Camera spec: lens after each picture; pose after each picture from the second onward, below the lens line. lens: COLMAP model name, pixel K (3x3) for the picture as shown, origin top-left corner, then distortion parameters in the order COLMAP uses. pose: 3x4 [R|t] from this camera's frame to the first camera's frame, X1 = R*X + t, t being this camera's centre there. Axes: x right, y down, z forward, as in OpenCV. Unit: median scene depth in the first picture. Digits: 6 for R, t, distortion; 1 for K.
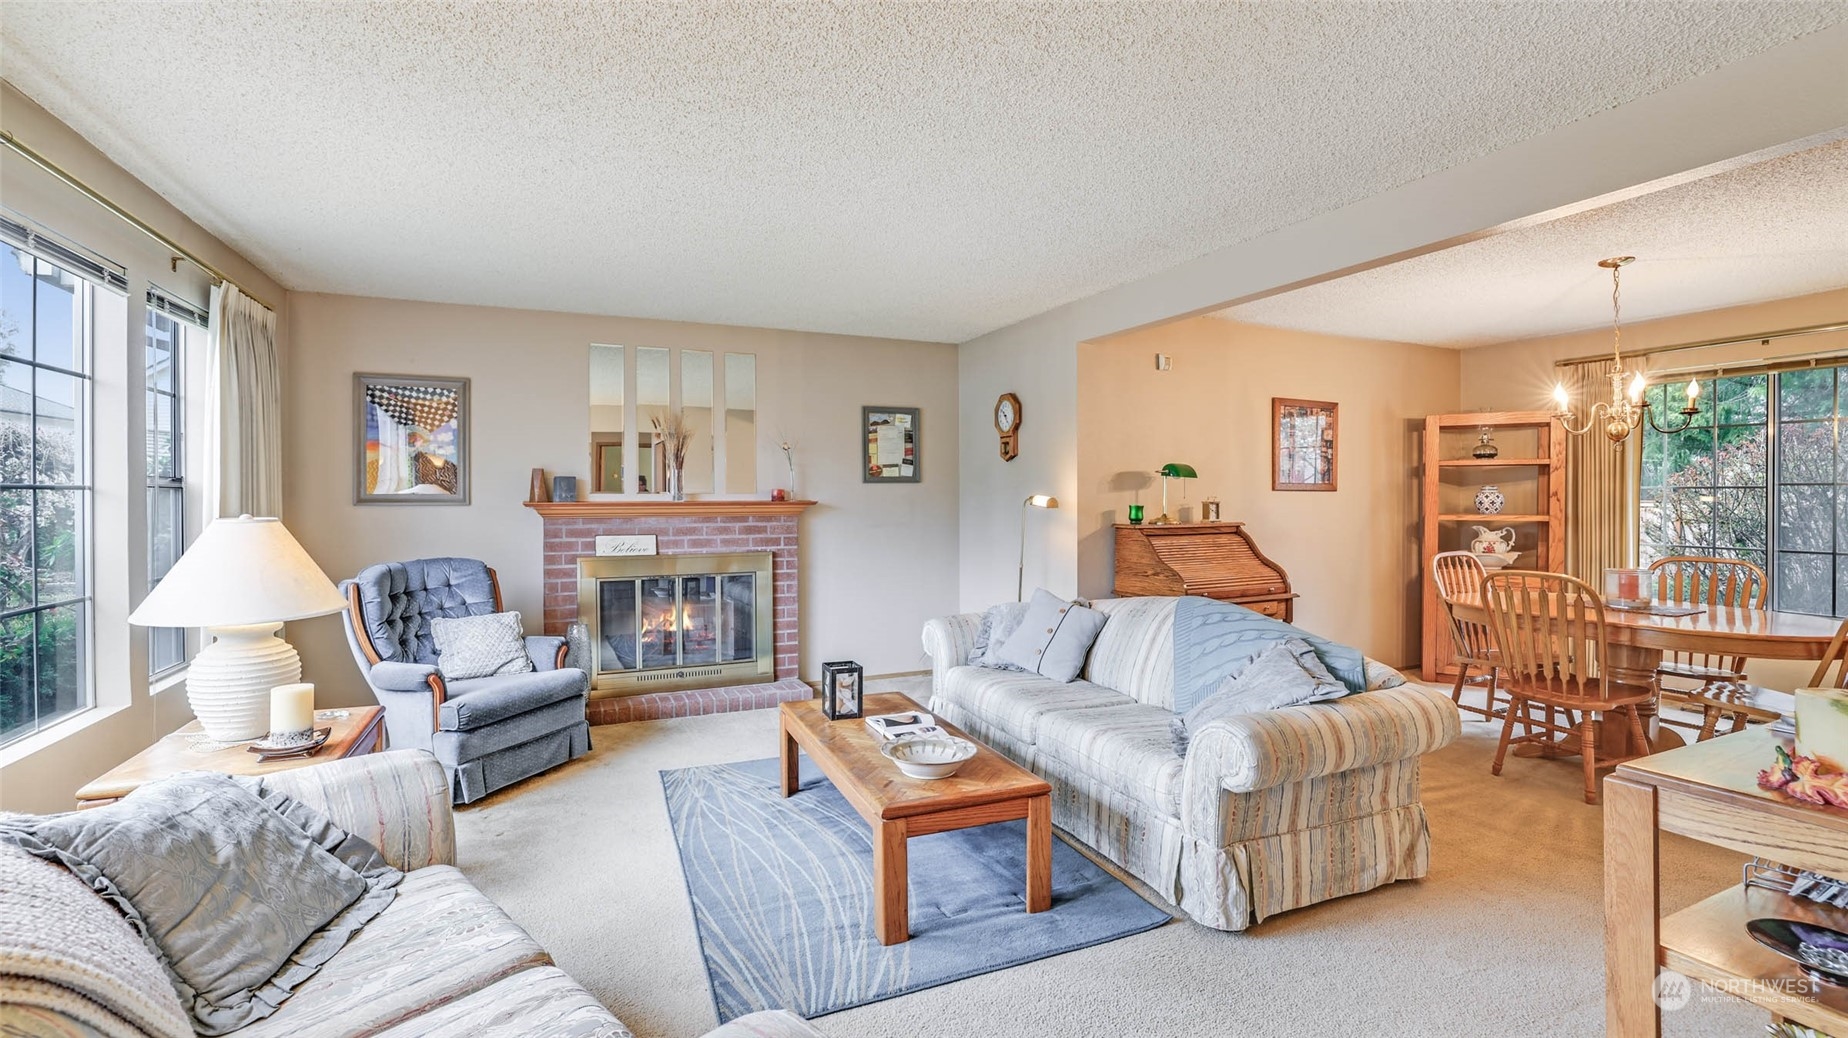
lens RADIAL K [[797.7, 0, 927.4], [0, 797.7, 505.1], [0, 0, 1]] dist [-0.032493, 0.000551]
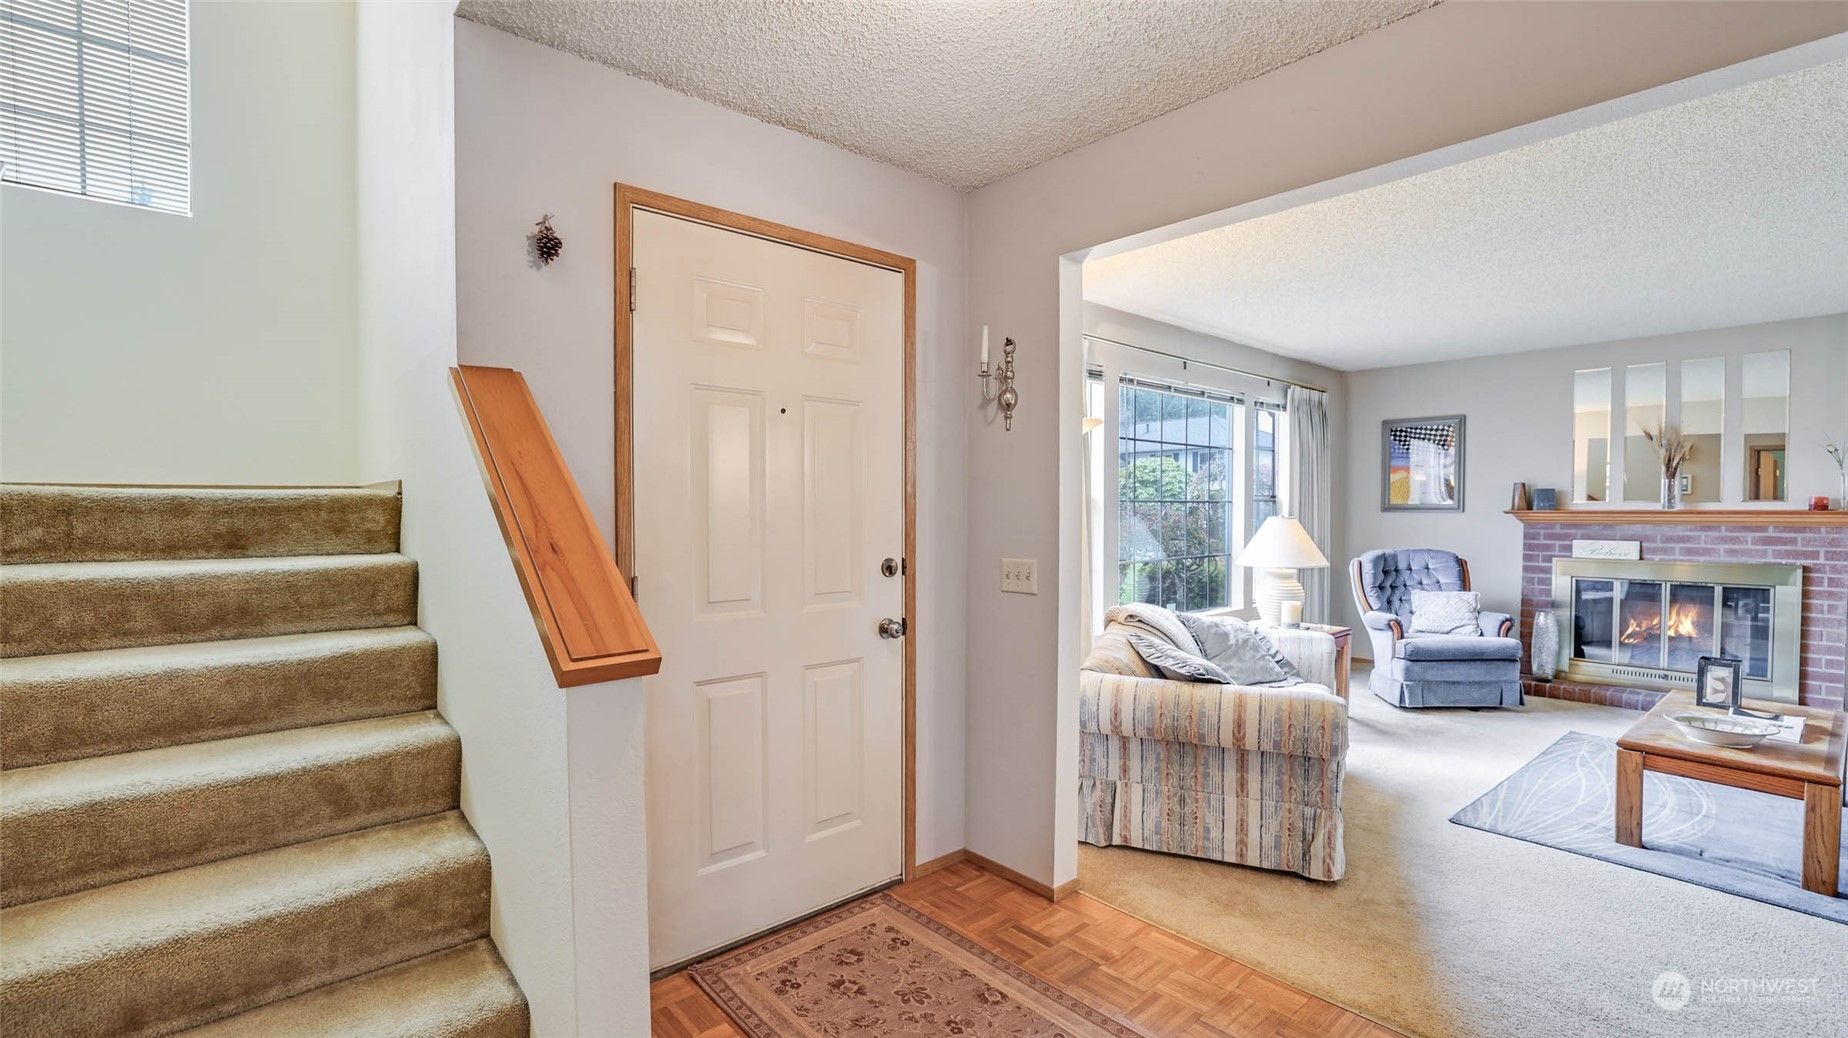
lens RADIAL K [[825.8, 0, 931.6], [0, 825.8, 542.2], [0, 0, 1]] dist [0.012228, 0.000775]
pose [[0.312268, 0.040777, -0.949119, 0.465307], [-0.007485, 0.999153, 0.040464, 0.000647], [0.949965, -0.005532, 0.312309, -0.277422]]
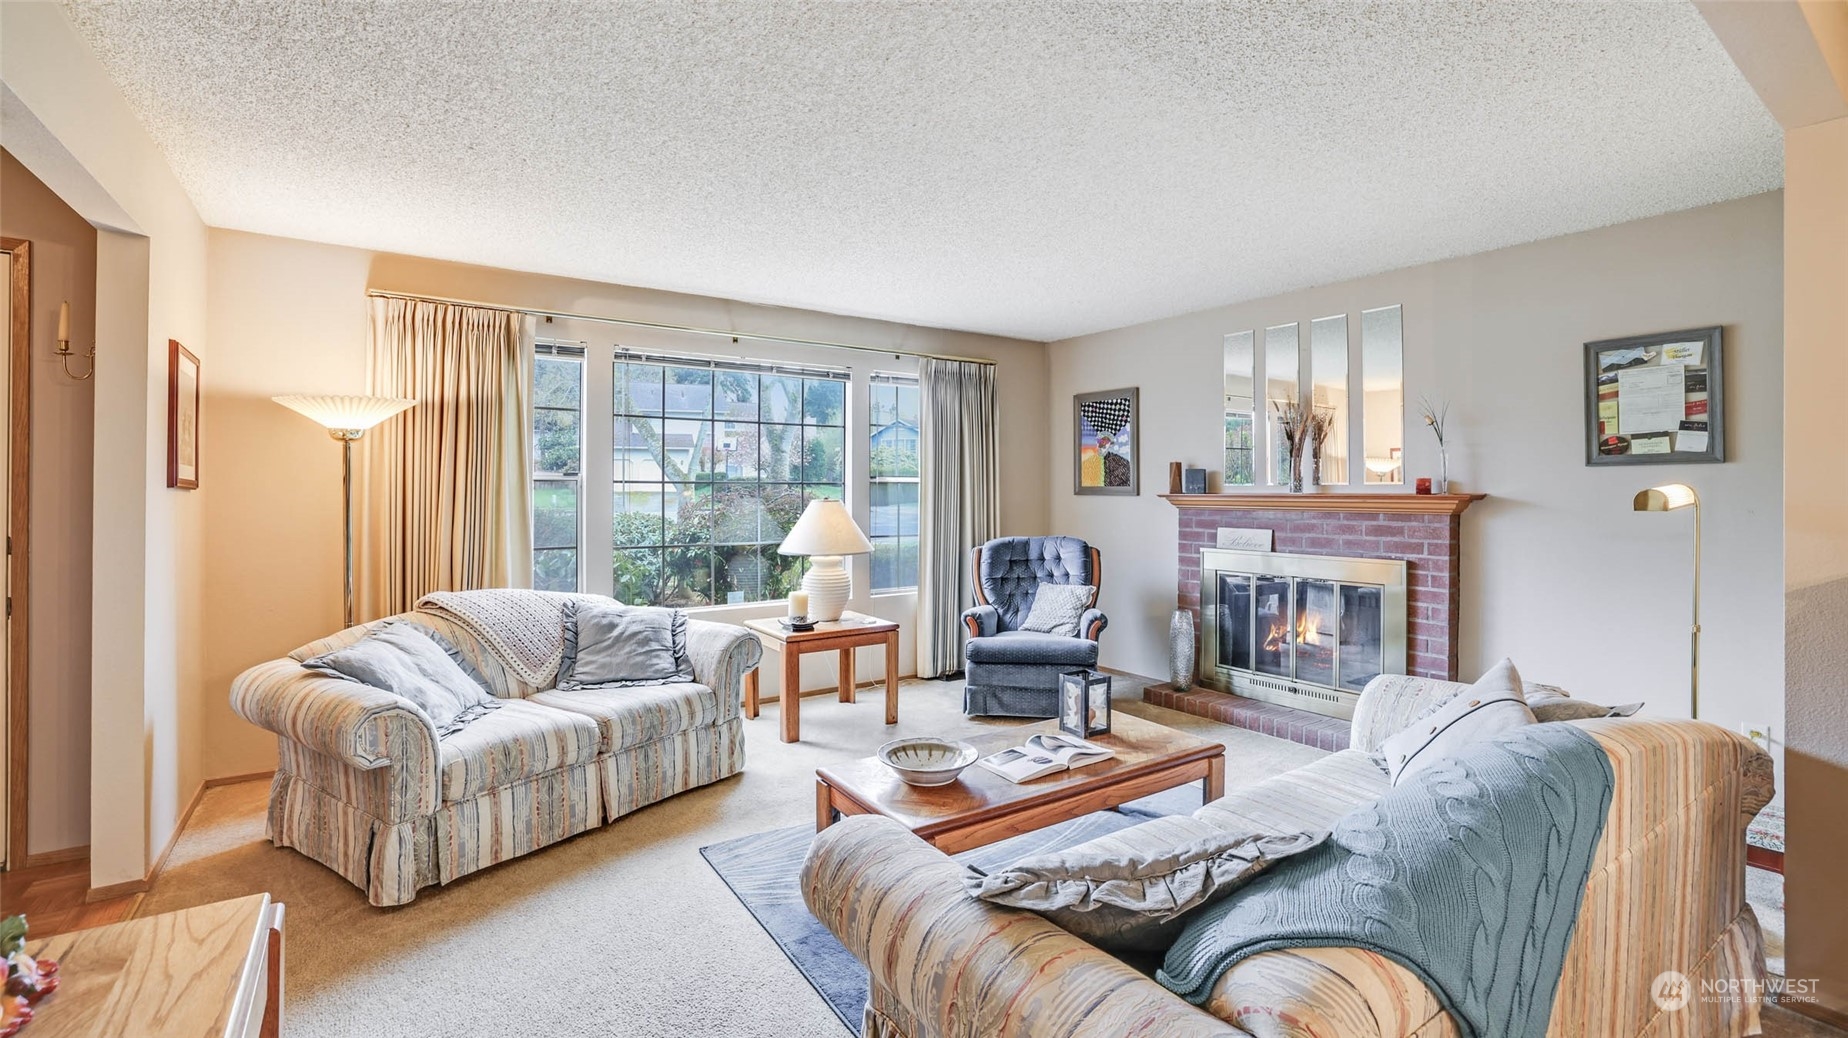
lens RADIAL K [[813.9, 0, 897.6], [0, 813.9, 492.1], [0, 0, 1]] dist [-0.032191, 0.000234]
pose [[0.159073, 0.003856, -0.987259, 0.561655], [-0.009285, 0.999954, 0.002409, -0.005010], [0.987223, 0.008783, 0.159101, 0.467498]]
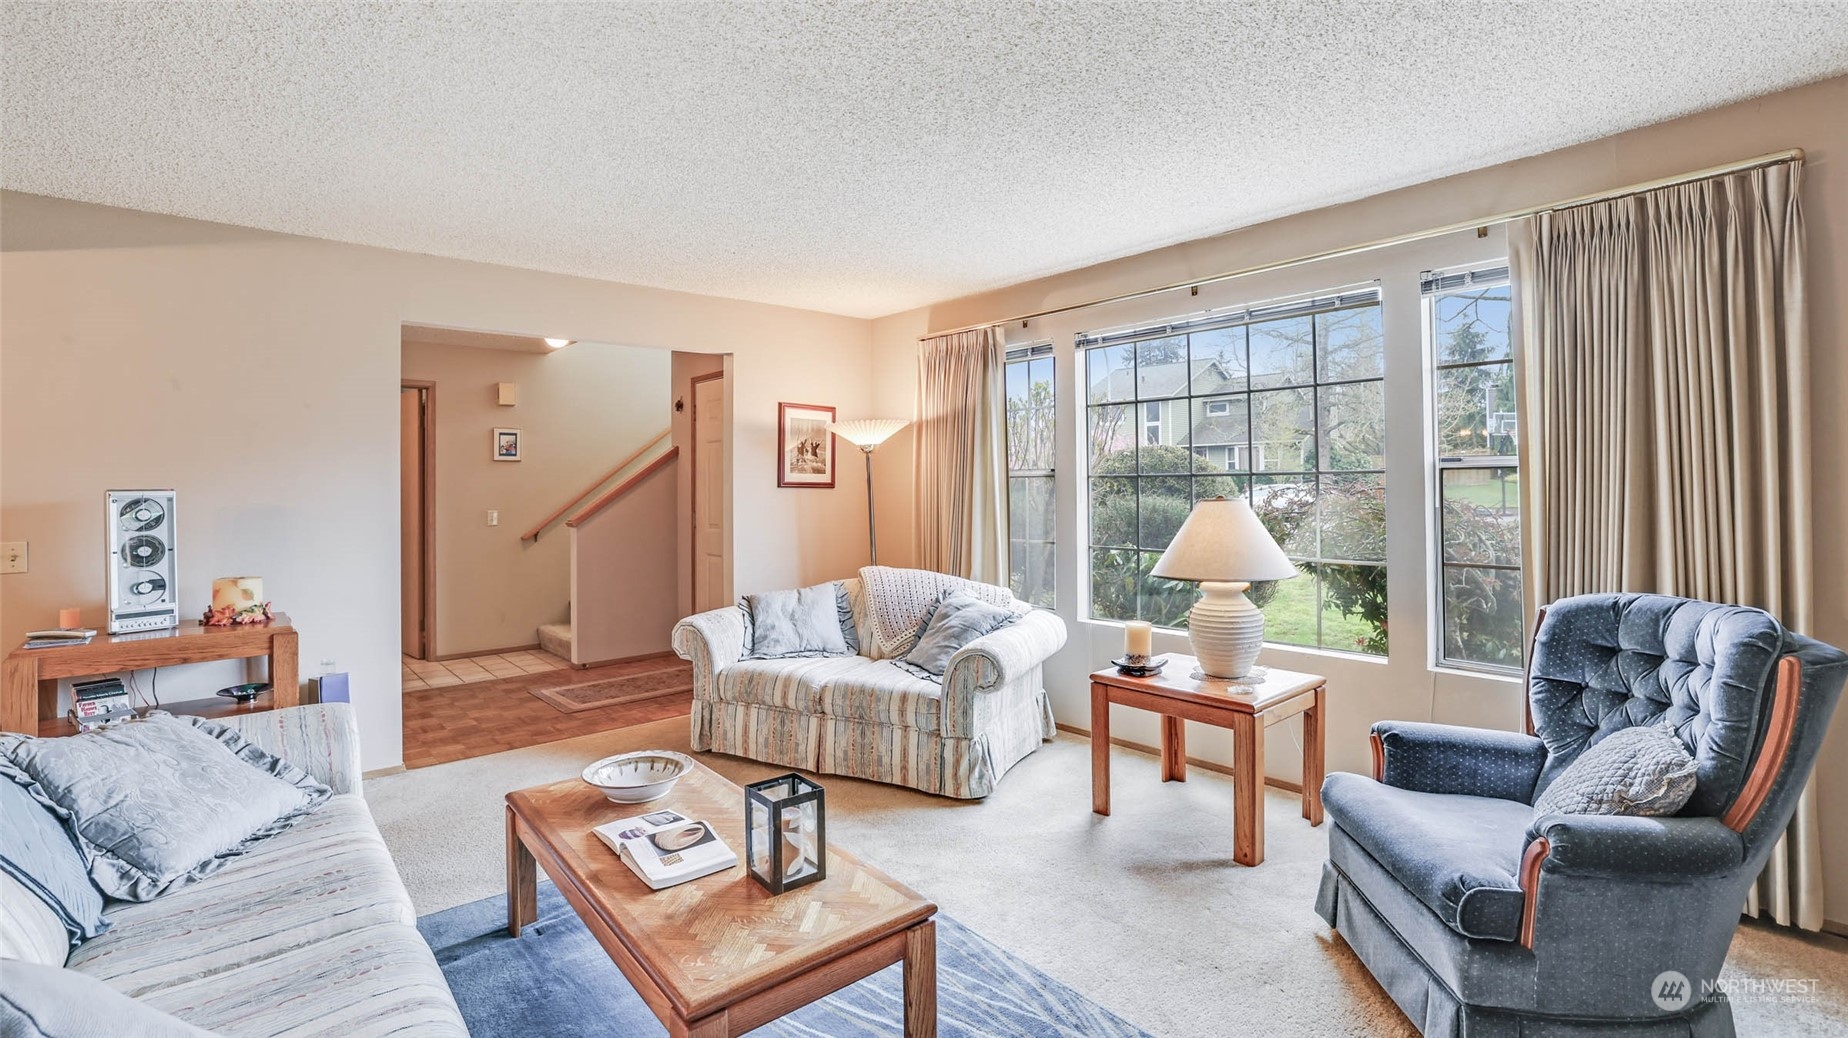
lens RADIAL K [[822.9, 0, 925.3], [0, 822.9, 477.5], [0, 0, 1]] dist [-0.067912, -0.000009]
pose [[-0.960067, 0.003725, -0.279745, -0.034586], [0.006058, 0.999954, -0.007475, -0.005432], [0.279704, -0.008872, -0.960045, 1.149567]]
